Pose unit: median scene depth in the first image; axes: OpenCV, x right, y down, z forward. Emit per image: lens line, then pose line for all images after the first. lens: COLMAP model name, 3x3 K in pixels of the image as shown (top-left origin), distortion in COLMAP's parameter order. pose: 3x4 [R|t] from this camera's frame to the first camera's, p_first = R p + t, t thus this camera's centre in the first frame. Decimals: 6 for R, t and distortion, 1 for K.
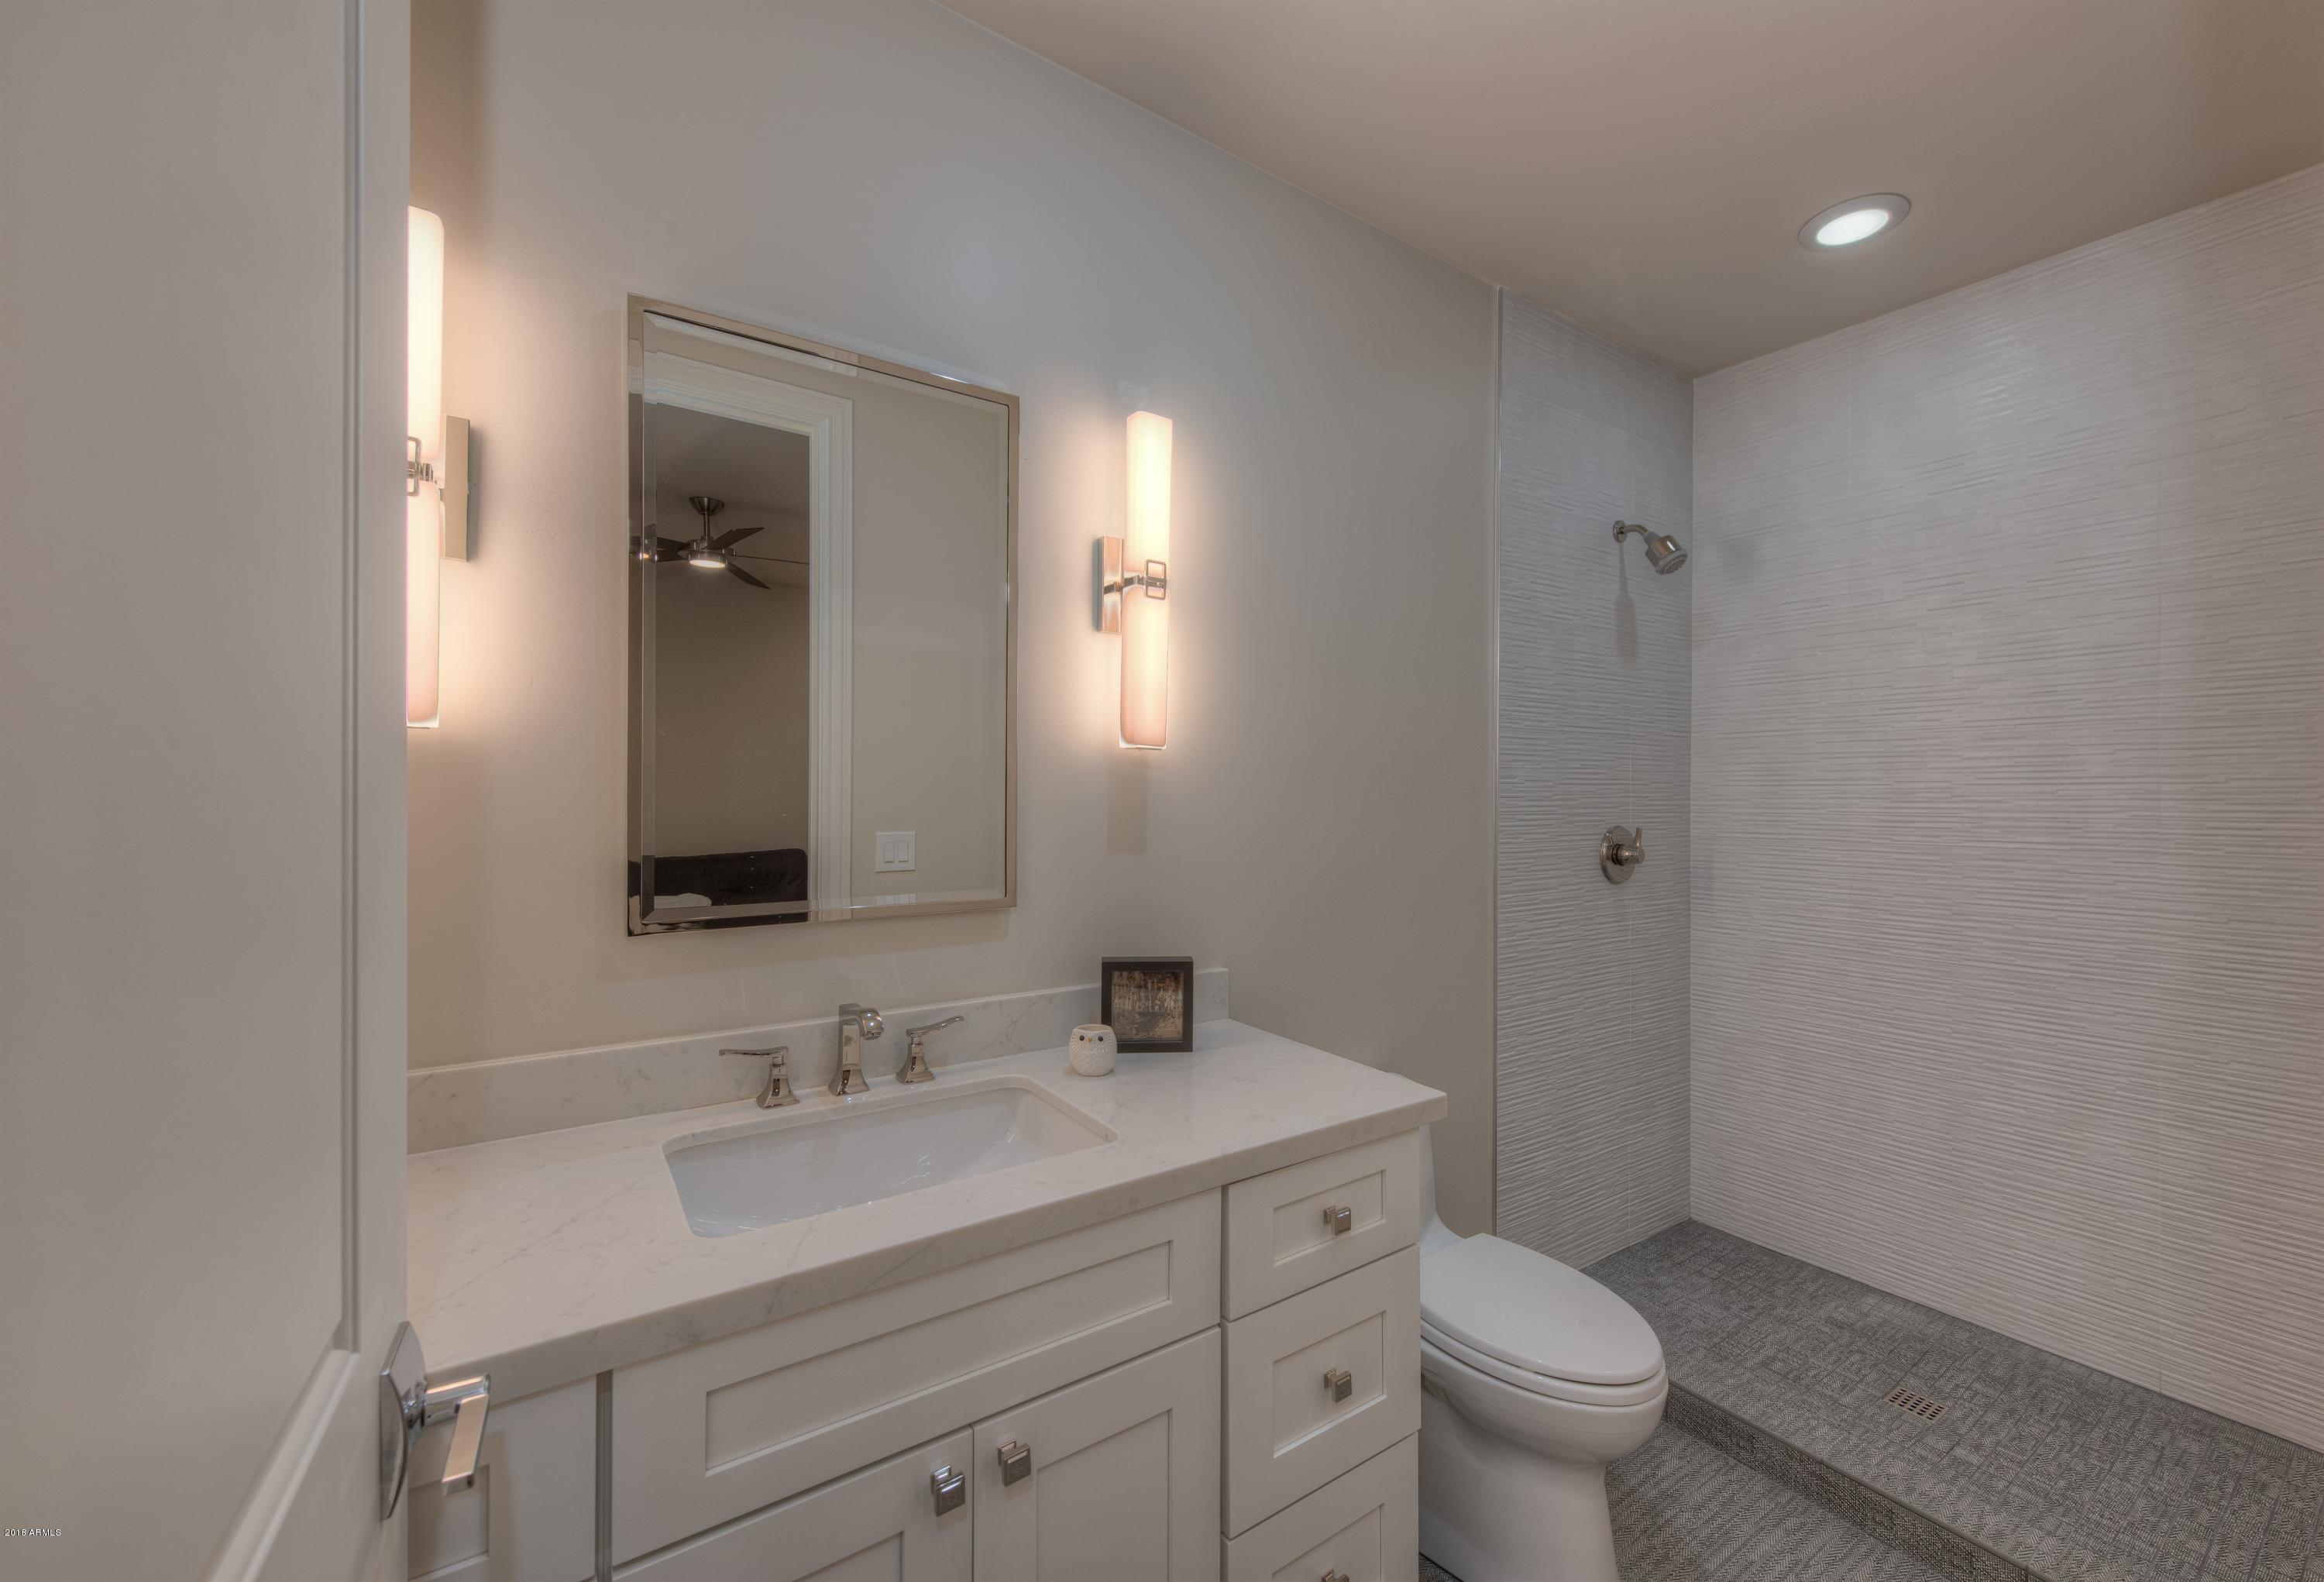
lens RADIAL K [[924.1, 0, 1173.2], [0, 924.1, 787.7], [0, 0, 1]] dist [-0.000553, -0.000032]
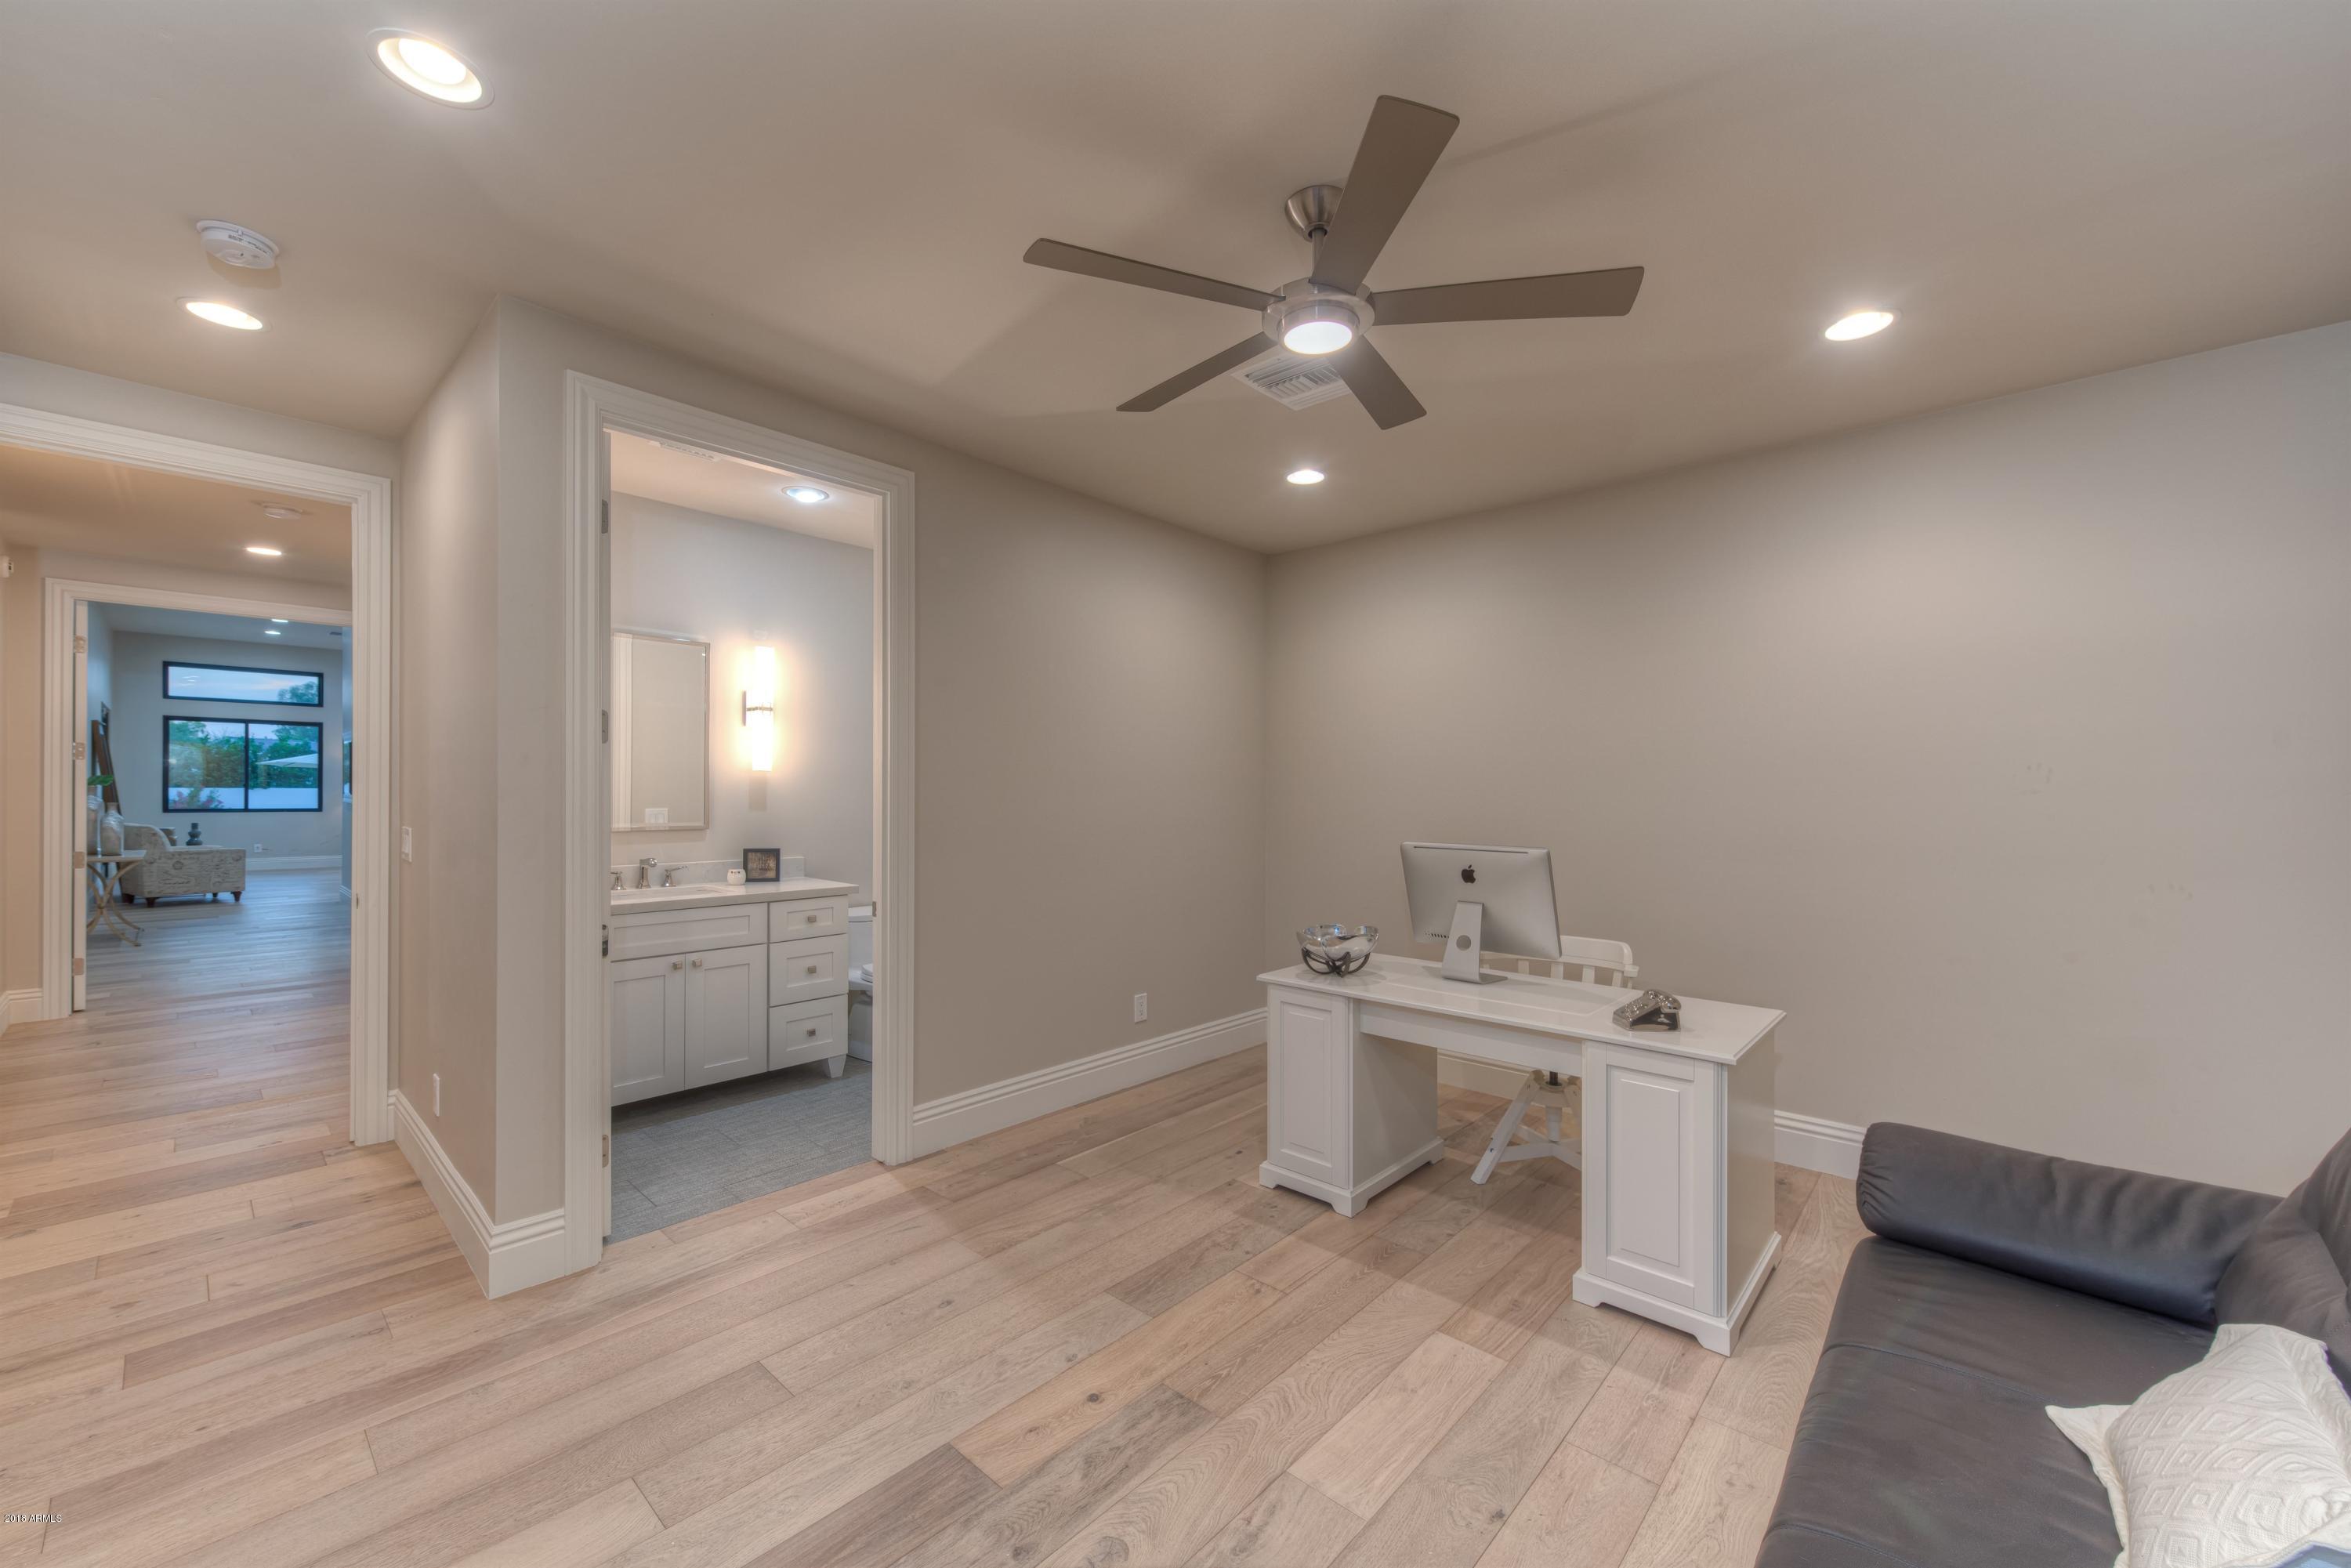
lens RADIAL K [[935.3, 0, 1155.2], [0, 935.3, 789.5], [0, 0, 1]] dist [0.004245, -0.000294]
pose [[0.977954, 0.005424, 0.208751, 0.522052], [-0.005208, 0.999985, -0.001582, 0.012621], [-0.208757, 0.000460, 0.977968, -1.909730]]
